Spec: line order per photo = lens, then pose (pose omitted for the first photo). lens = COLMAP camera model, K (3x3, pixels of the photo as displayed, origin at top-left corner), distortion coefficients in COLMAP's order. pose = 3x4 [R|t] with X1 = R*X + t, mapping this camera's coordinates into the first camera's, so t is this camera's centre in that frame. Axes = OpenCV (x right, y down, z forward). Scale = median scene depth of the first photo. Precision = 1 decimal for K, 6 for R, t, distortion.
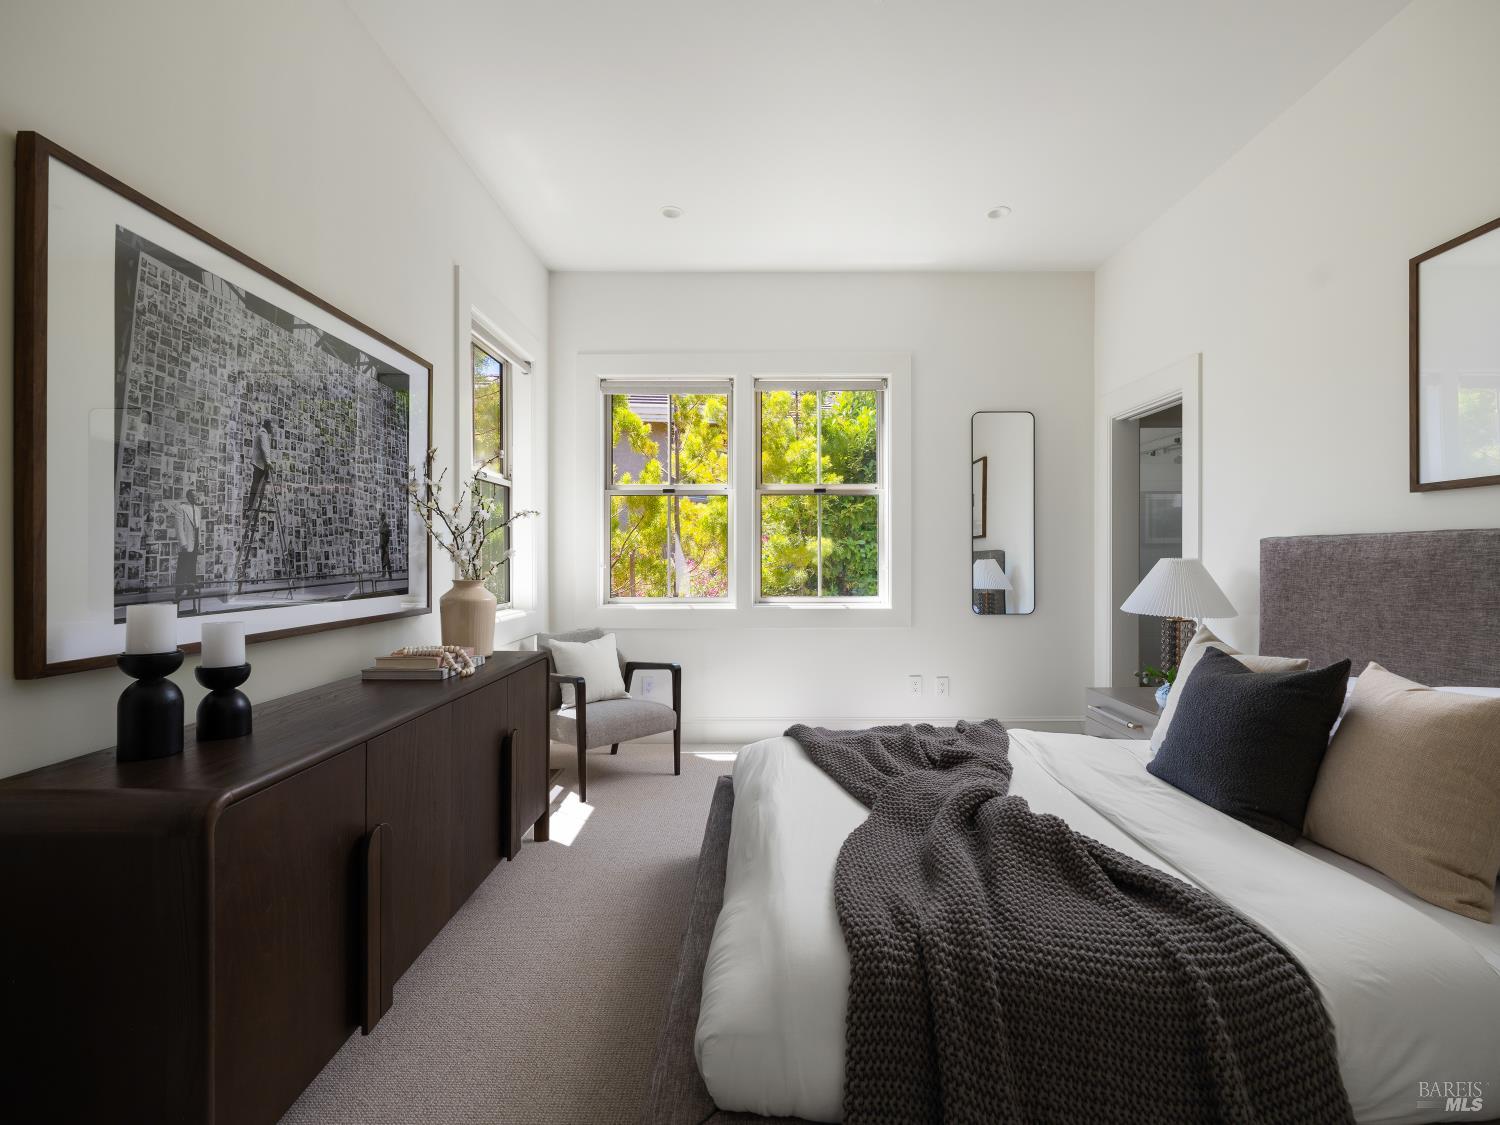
lens RADIAL K [[683.5, 0, 748.7], [0, 683.5, 556.8], [0, 0, 1]] dist [-0.001192, -0.000183]
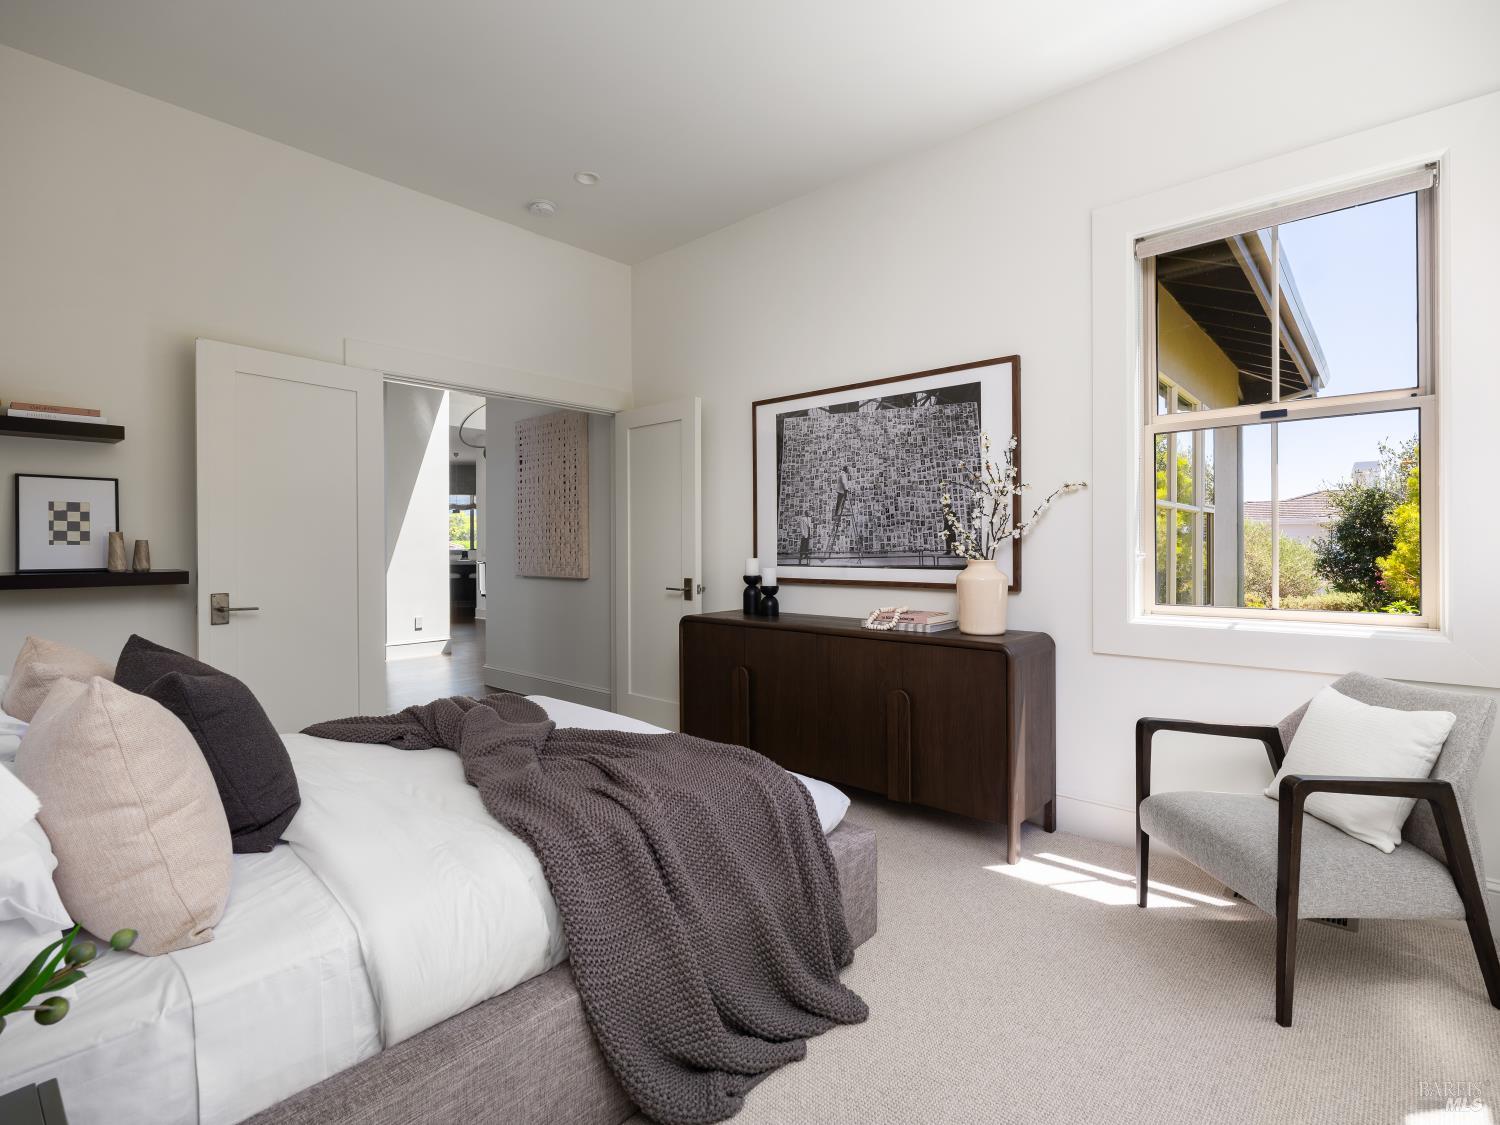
lens RADIAL K [[731.2, 0, 749.7], [0, 731.2, 558.9], [0, 0, 1]] dist [0.000916, 0.000005]
pose [[-0.650134, 0.008022, -0.759777, 0.943691], [-0.000273, 0.999942, 0.010791, 0.029616], [0.759819, 0.007223, -0.650094, 2.025473]]
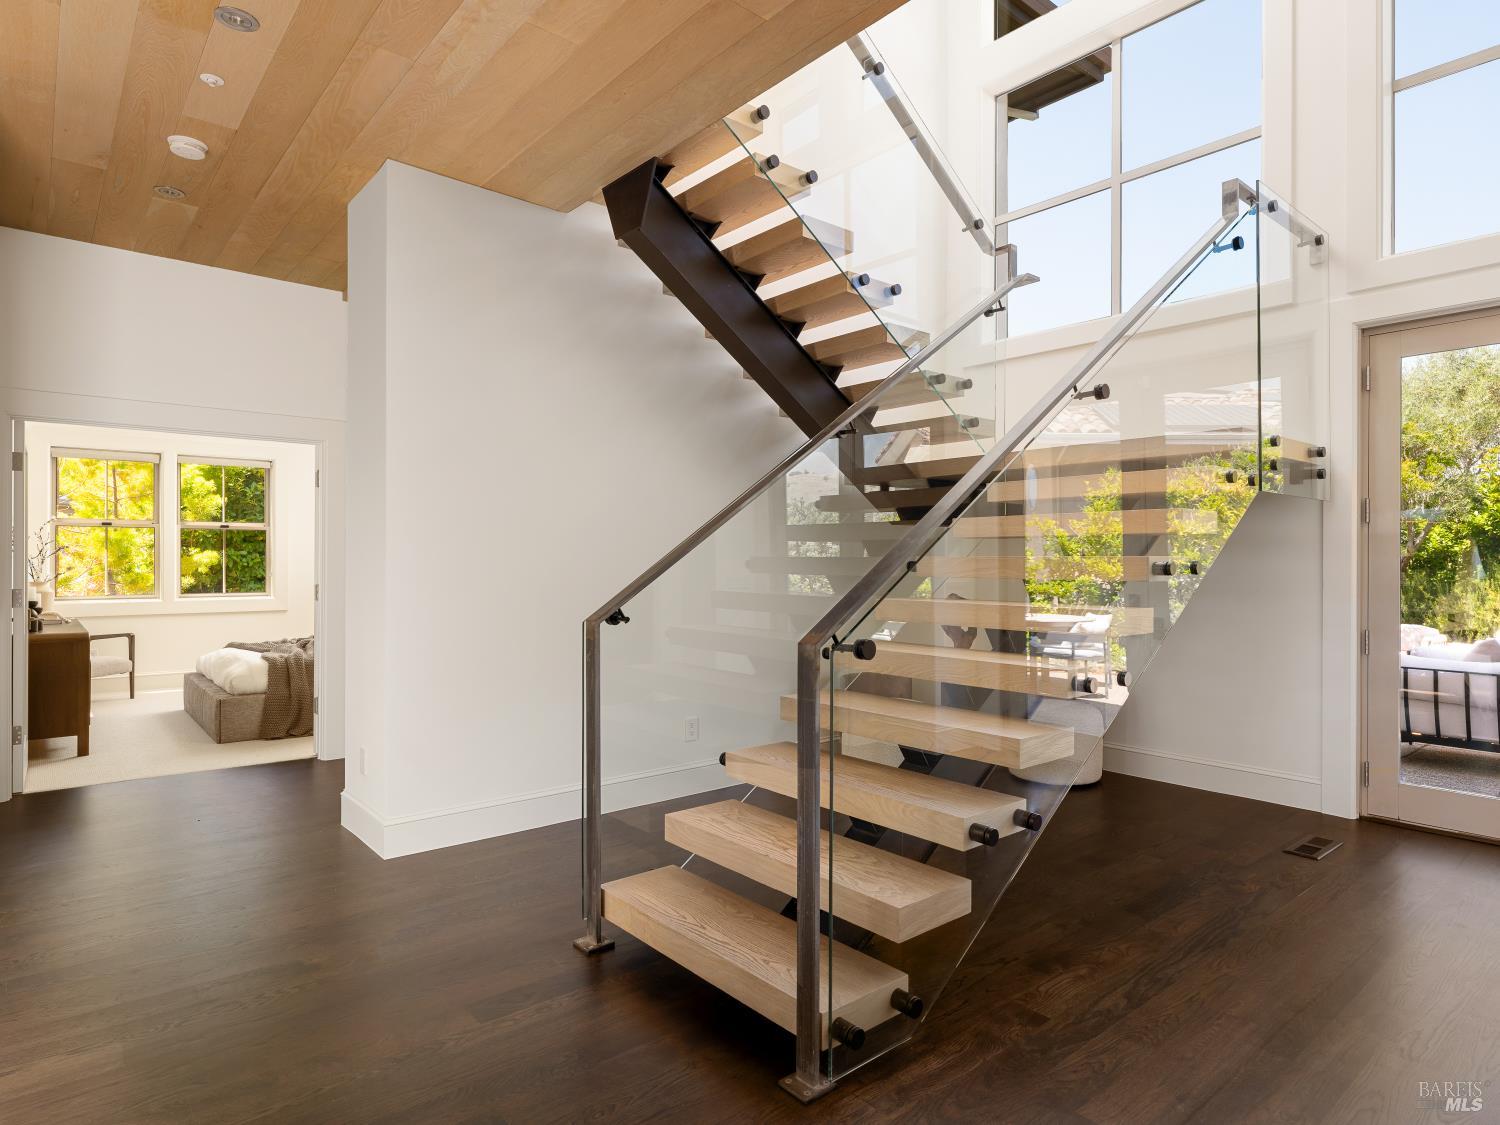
lens RADIAL K [[868.6, 0, 749.1], [0, 868.6, 561.9], [0, 0, 1]] dist [-0.002224, -0.000264]
pose [[0.759058, 0.000219, 0.651023, -0.289050], [-0.002567, 0.999993, 0.002657, -0.025029], [-0.651018, -0.003688, 0.759054, -1.371026]]
